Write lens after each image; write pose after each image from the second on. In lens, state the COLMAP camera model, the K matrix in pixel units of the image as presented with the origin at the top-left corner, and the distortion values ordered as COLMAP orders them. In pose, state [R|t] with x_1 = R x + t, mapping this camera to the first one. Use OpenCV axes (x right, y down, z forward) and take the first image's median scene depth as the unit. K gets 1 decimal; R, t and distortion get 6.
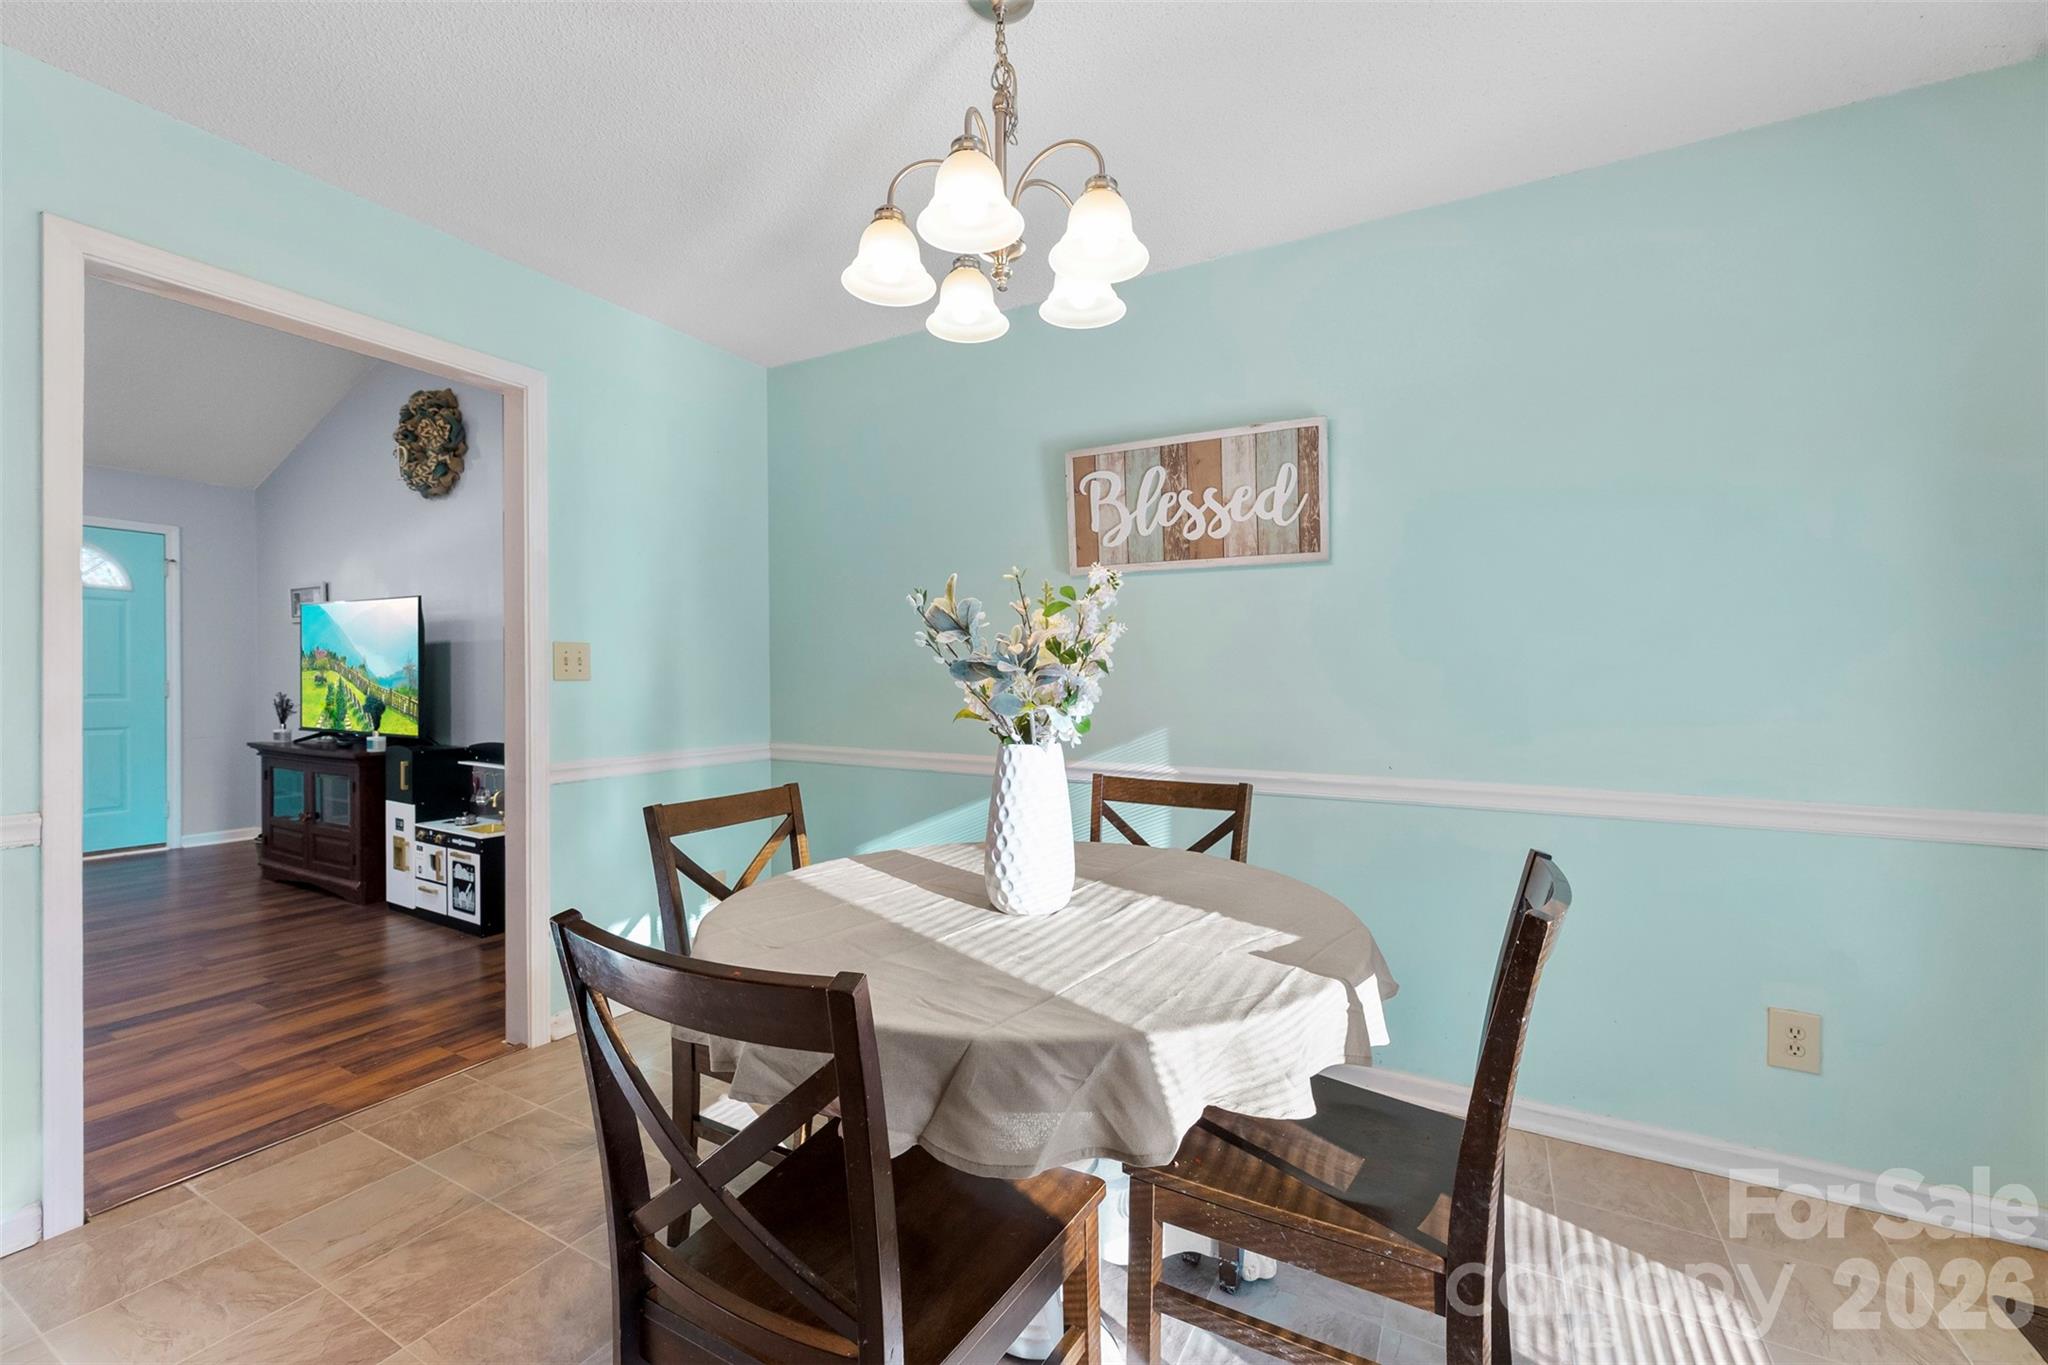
lens RADIAL K [[827.4, 0, 1011.8], [0, 827.4, 673.0], [0, 0, 1]] dist [-0.001529, 0.000501]
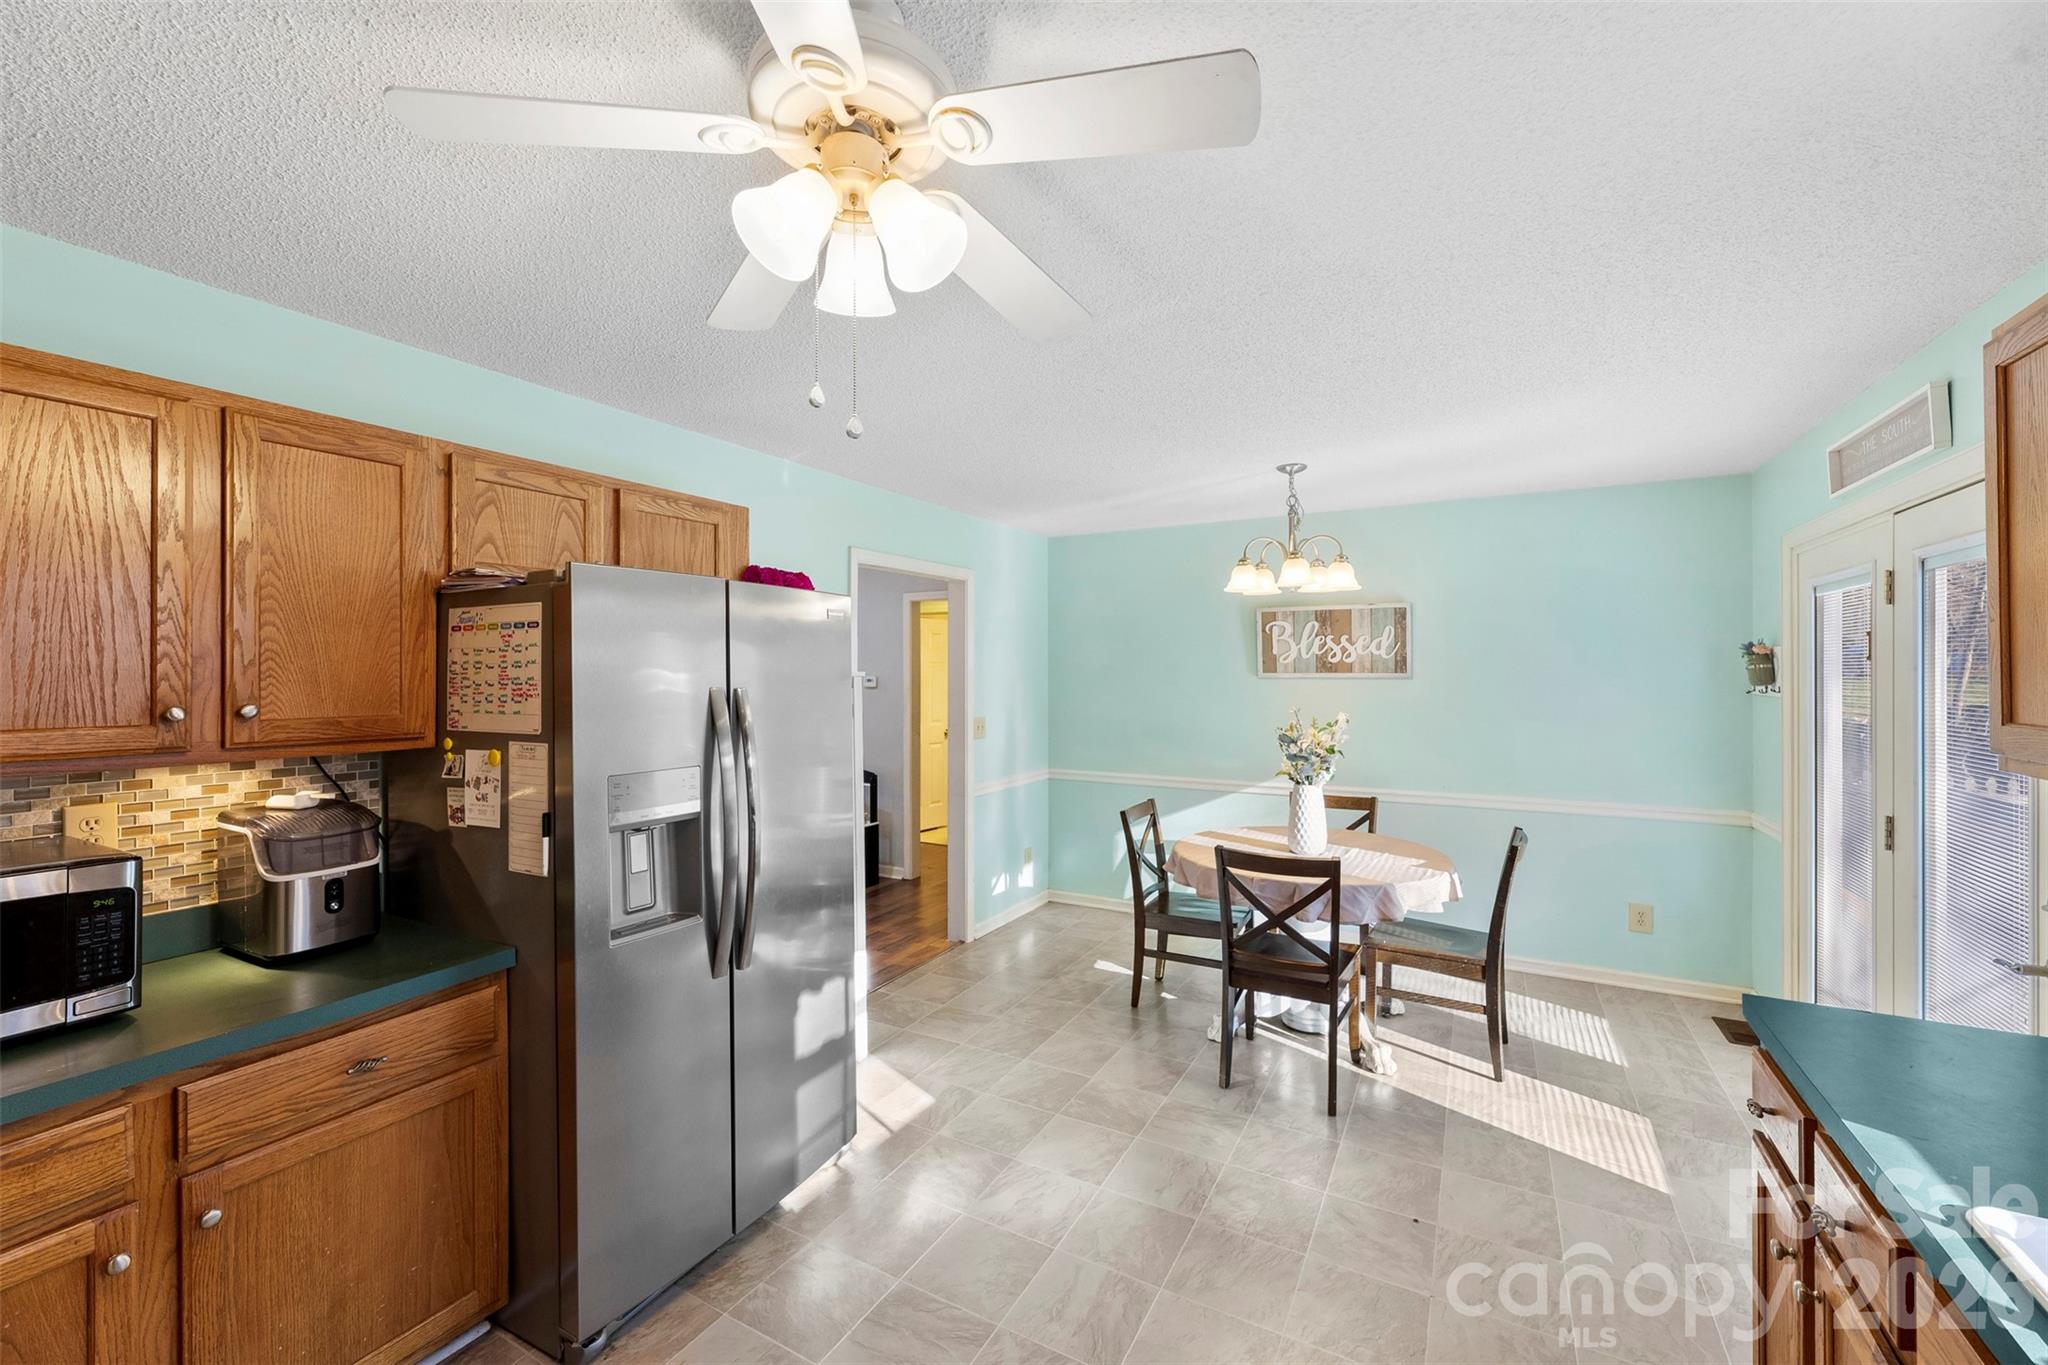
lens RADIAL K [[827.4, 0, 1009.9], [0, 827.4, 680.5], [0, 0, 1]] dist [-0.001529, 0.000501]
pose [[0.999963, -0.006822, 0.005236, -0.537837], [0.006723, 0.999803, 0.018698, -0.168541], [-0.005362, -0.018662, 0.999811, -0.878270]]
